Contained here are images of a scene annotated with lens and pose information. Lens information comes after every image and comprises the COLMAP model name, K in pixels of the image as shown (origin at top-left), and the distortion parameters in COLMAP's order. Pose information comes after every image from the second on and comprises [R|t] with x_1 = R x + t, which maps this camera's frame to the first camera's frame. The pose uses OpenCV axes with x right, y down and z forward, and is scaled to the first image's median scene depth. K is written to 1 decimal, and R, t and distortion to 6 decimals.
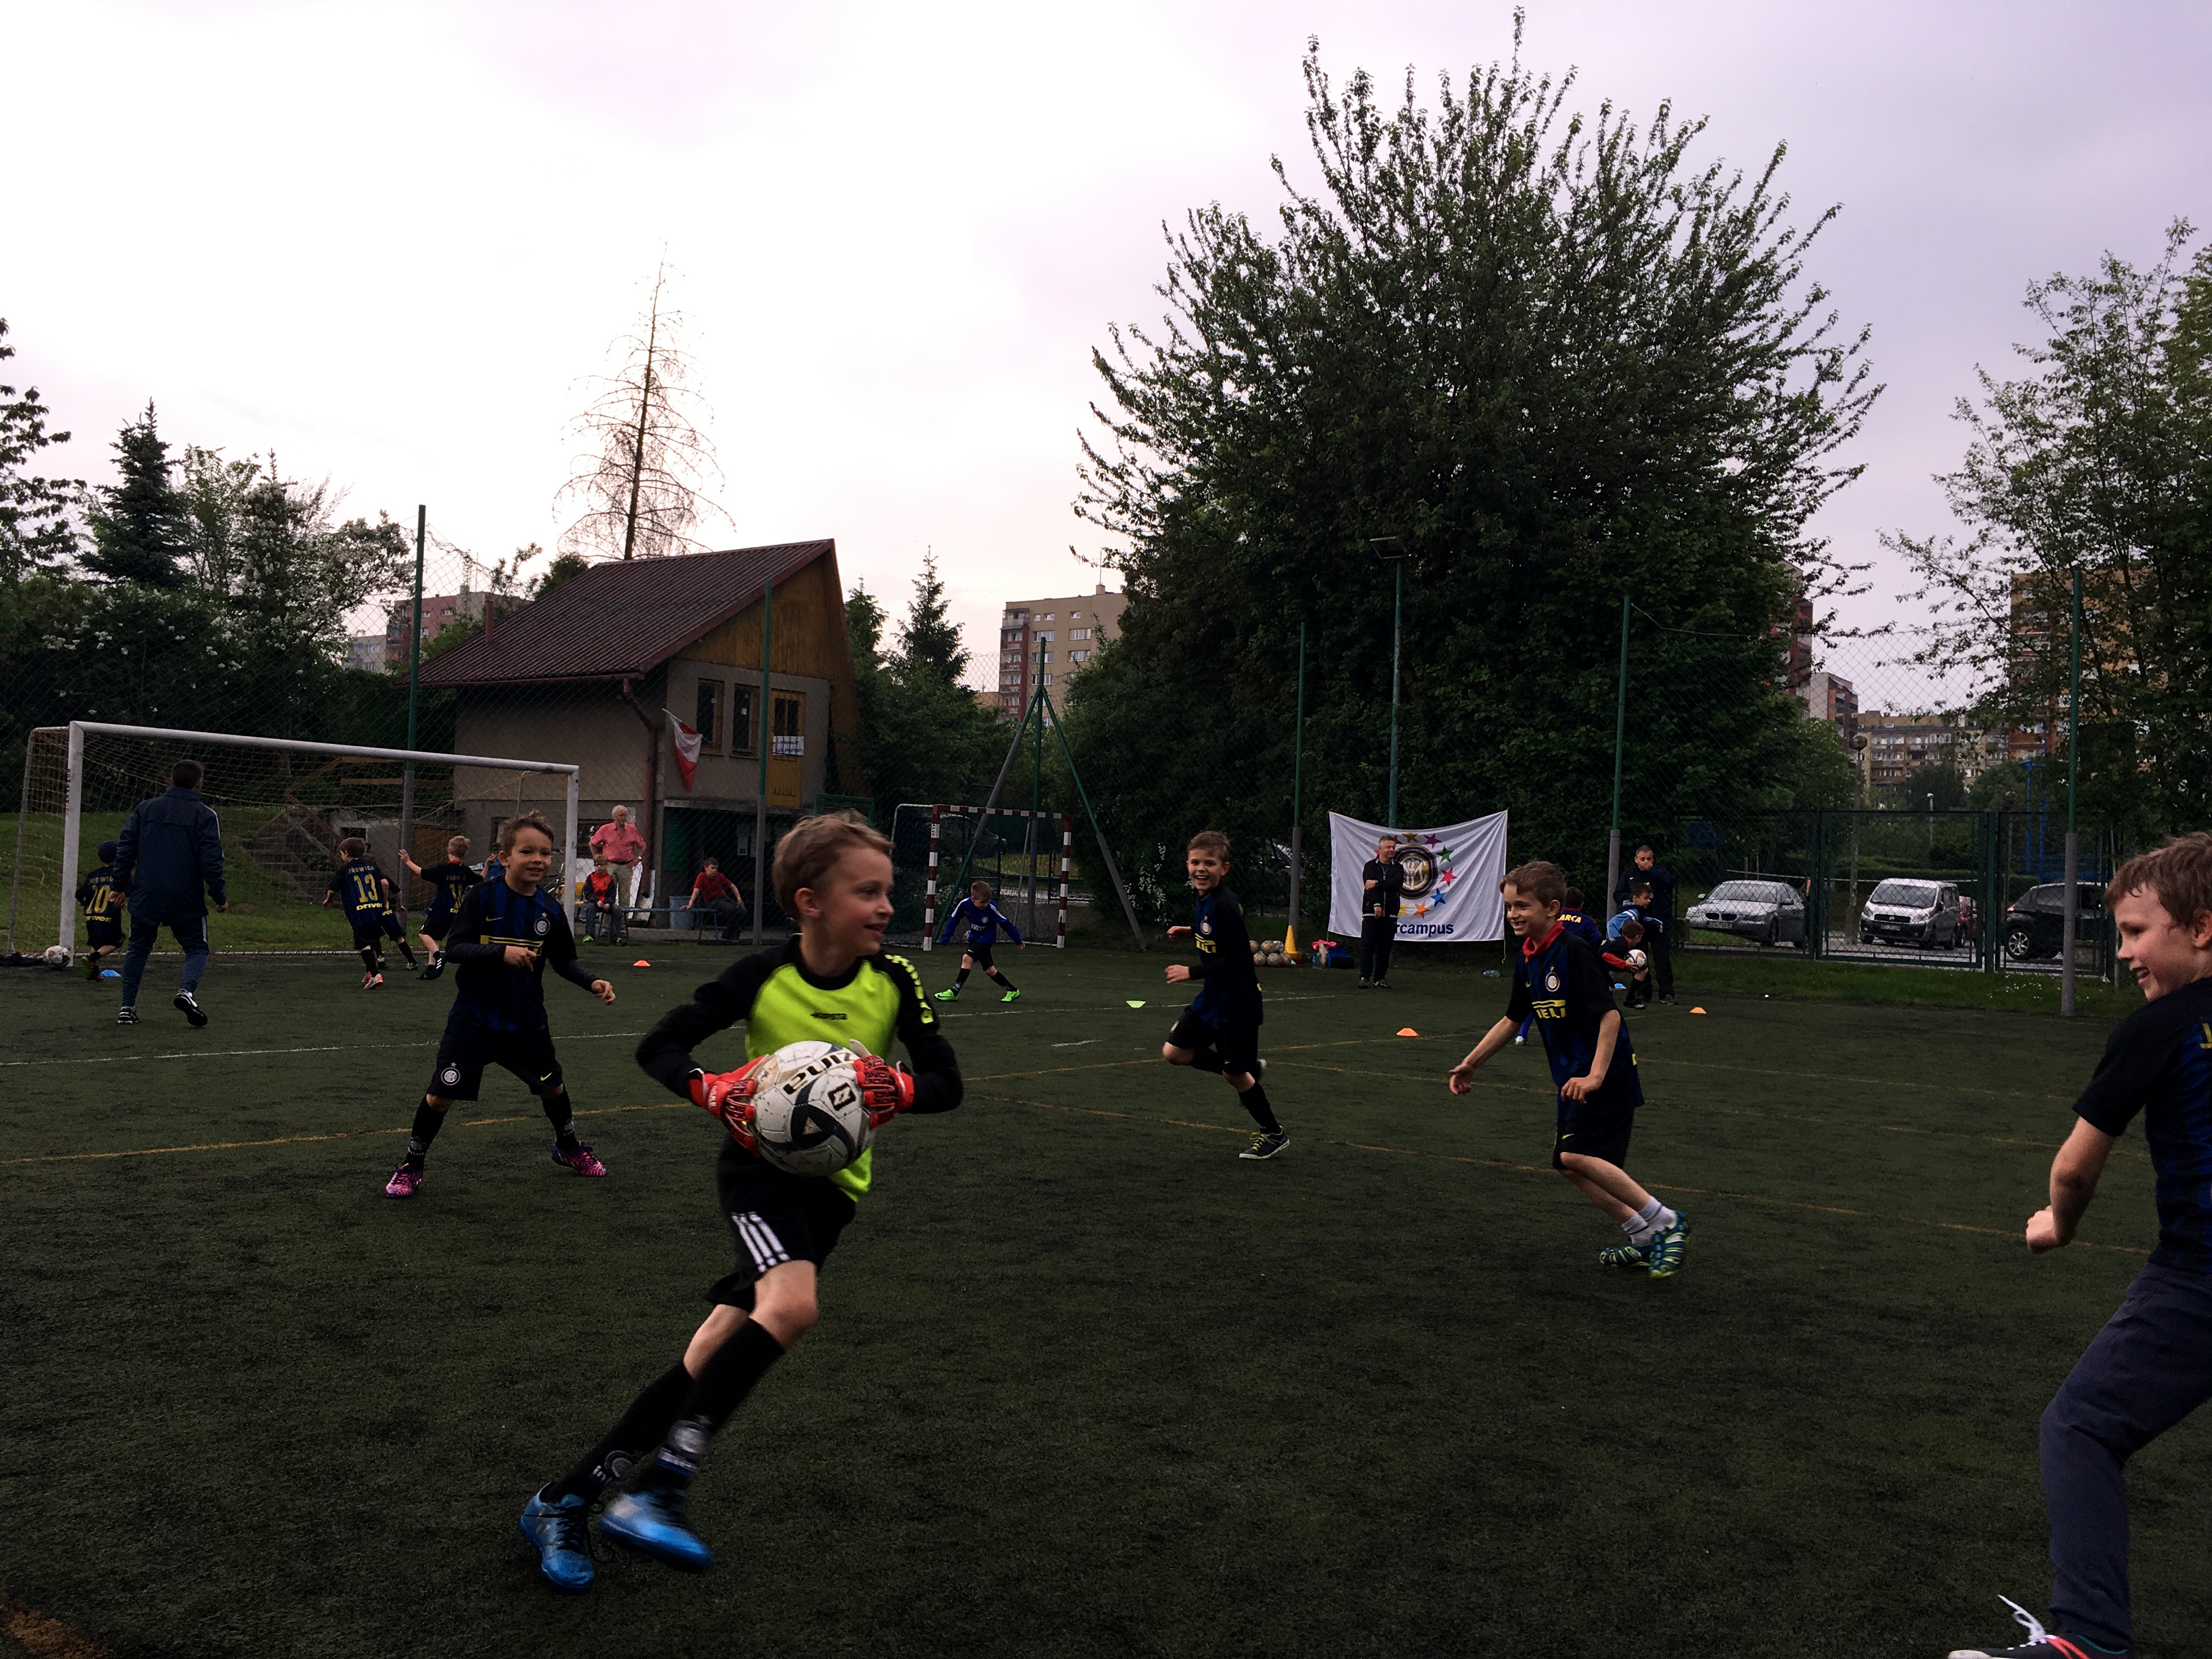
lens RADIAL K [[1844.4, 0, 1103.4], [0, 1844.4, 873.5], [0, 0, 1]] dist [0.072643, -0.116673]
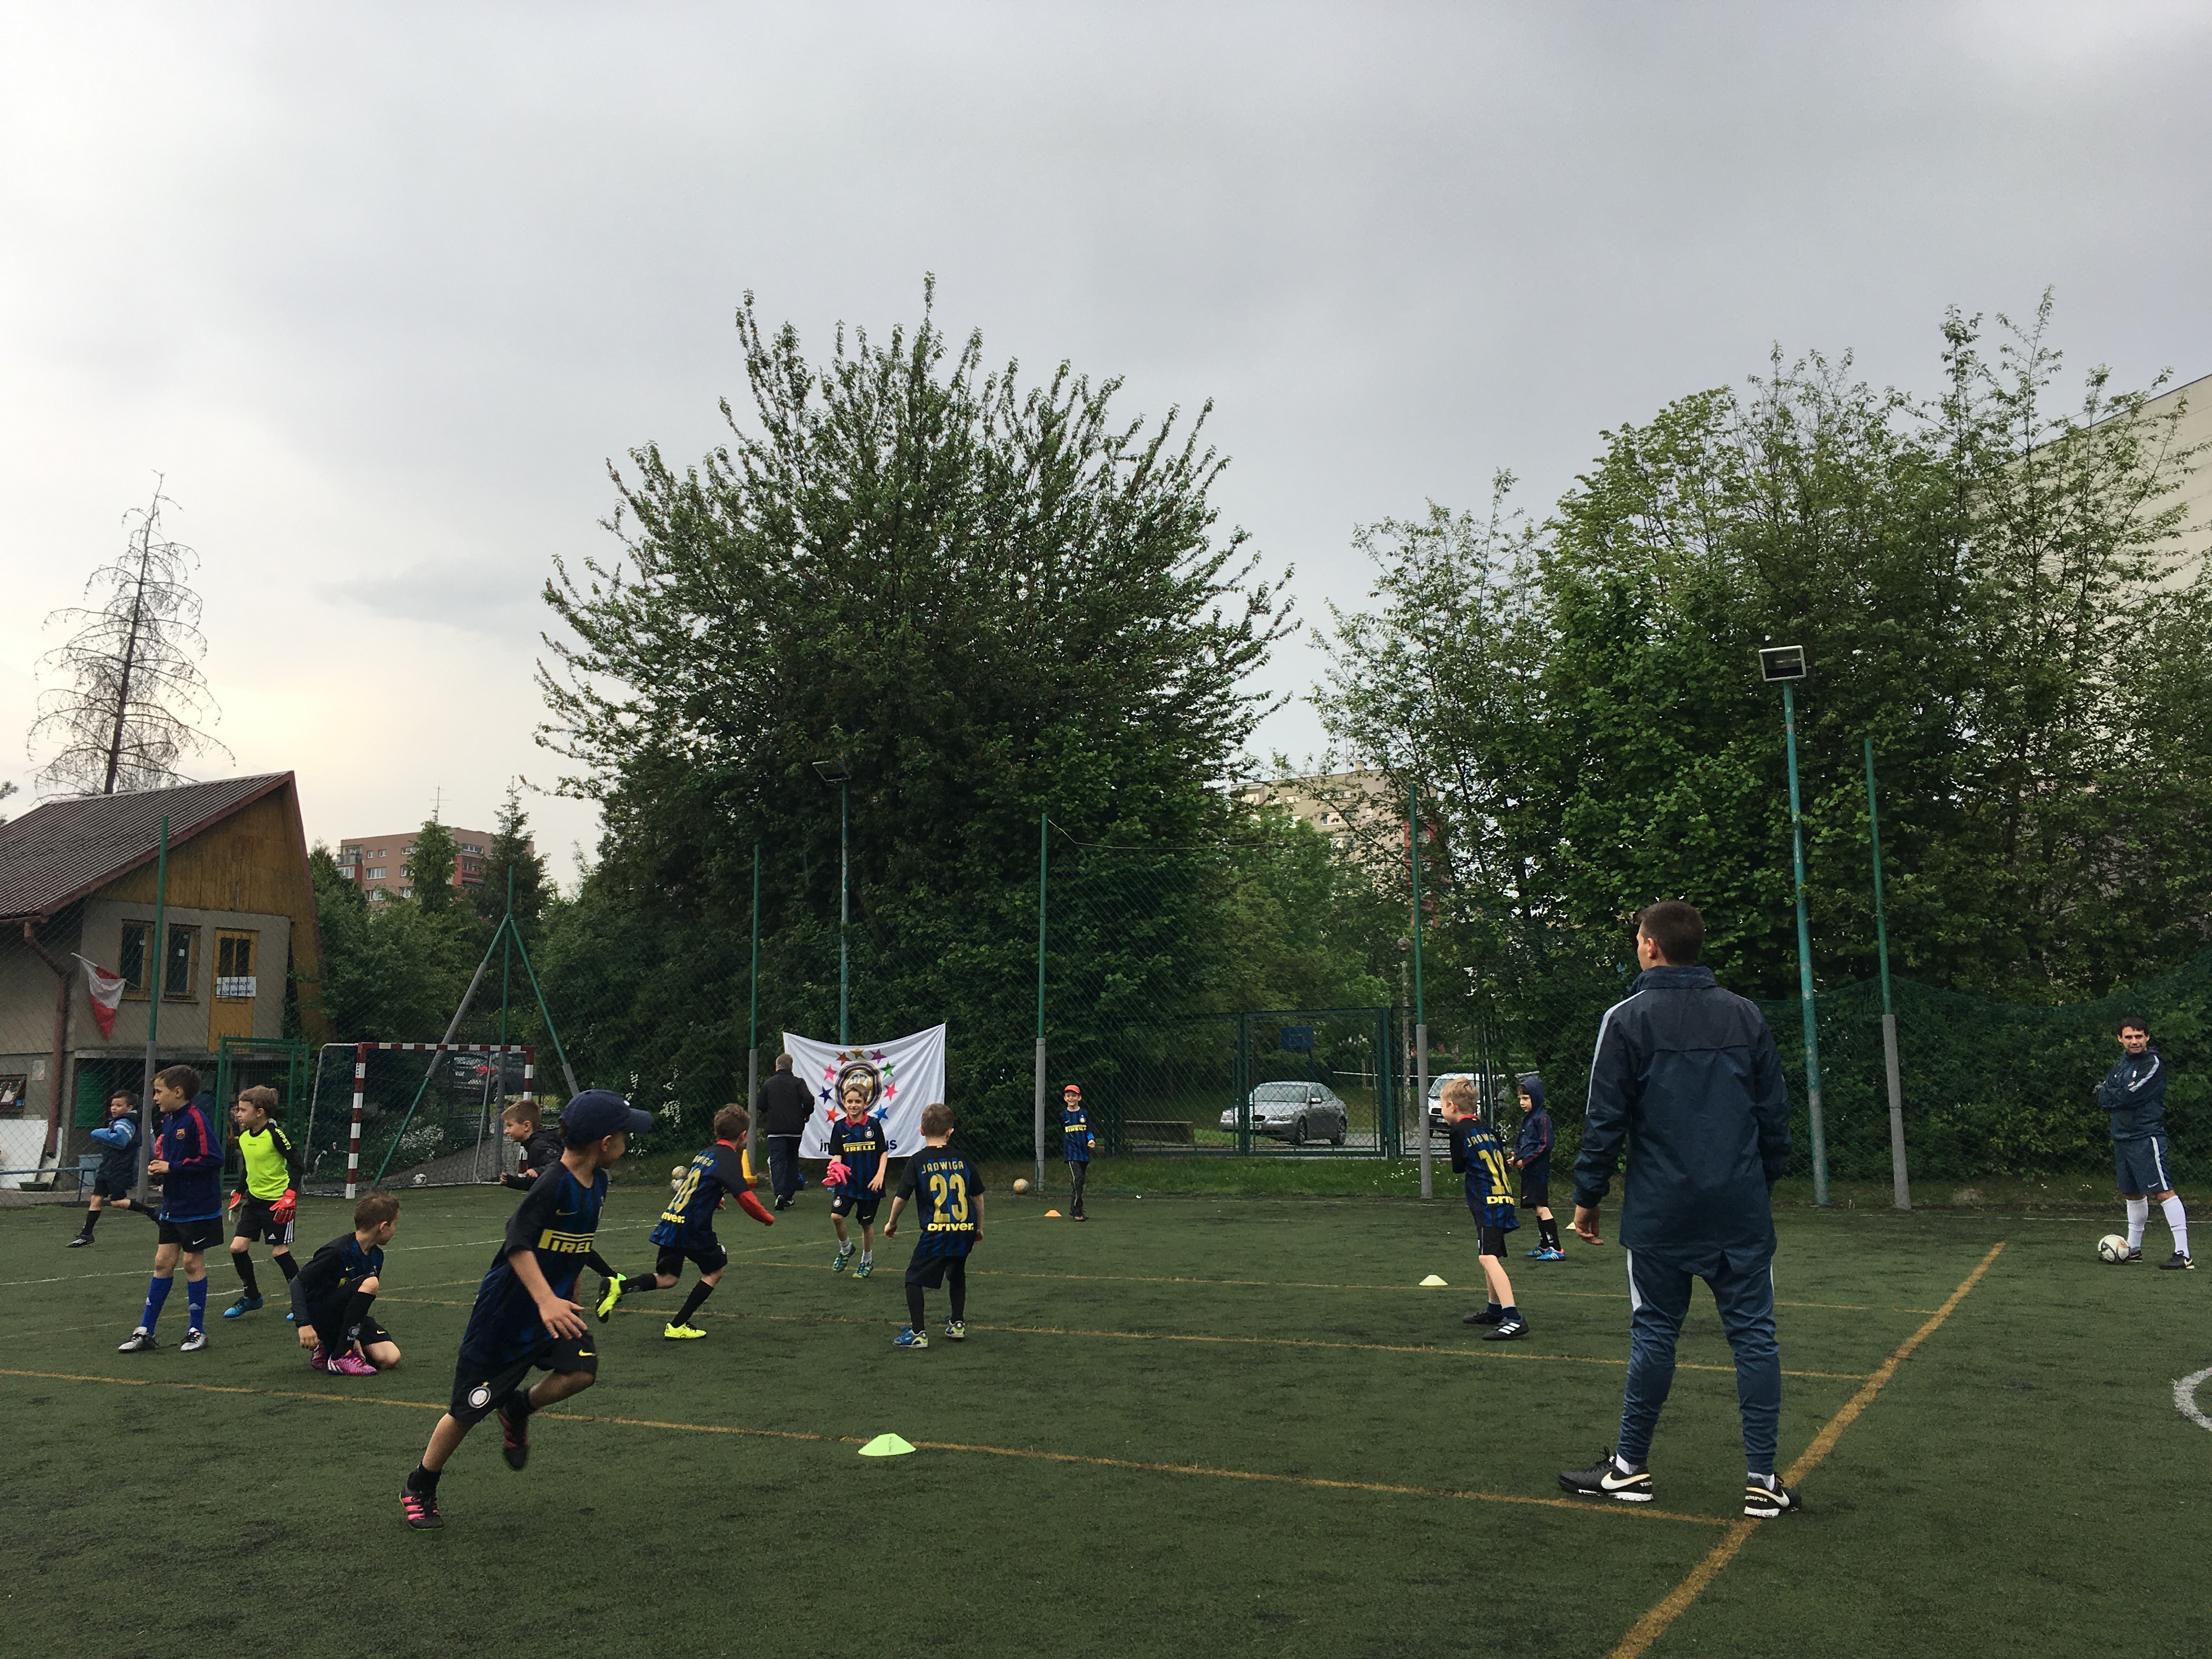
lens RADIAL K [[1844.4, 0, 1103.4], [0, 1844.4, 873.5], [0, 0, 1]] dist [0.072643, -0.116673]
pose [[0.984476, -0.026851, 0.173451, 0.113823], [0.047416, 0.992172, -0.115531, 0.004824], [-0.168991, 0.121962, 0.978043, -0.015265]]
